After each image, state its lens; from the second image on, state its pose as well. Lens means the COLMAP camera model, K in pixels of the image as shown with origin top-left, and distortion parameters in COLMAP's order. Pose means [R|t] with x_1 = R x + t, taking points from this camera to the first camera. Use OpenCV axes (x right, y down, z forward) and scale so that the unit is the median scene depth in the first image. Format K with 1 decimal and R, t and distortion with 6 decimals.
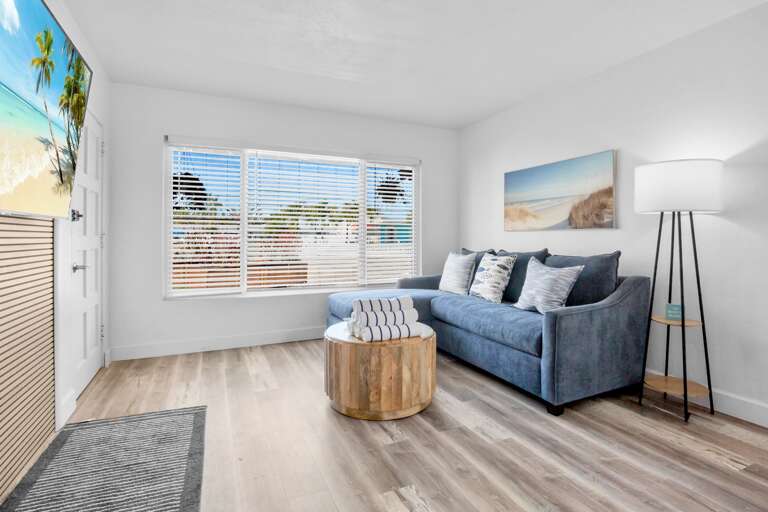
lens RADIAL K [[380.8, 0, 384.4], [0, 380.8, 250.4], [0, 0, 1]] dist [-0.017166, -0.000268]
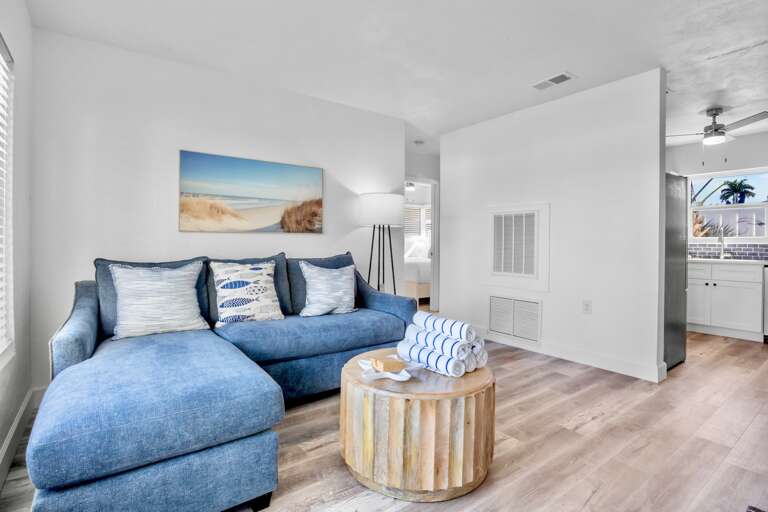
lens RADIAL K [[380.8, 0, 384.4], [0, 380.8, 250.4], [0, 0, 1]] dist [-0.017166, -0.000268]
pose [[-0.206606, -0.019203, 0.978236, -0.582436], [0.029093, 0.999245, 0.025760, -0.028256], [-0.977992, 0.033782, -0.205892, 0.985437]]
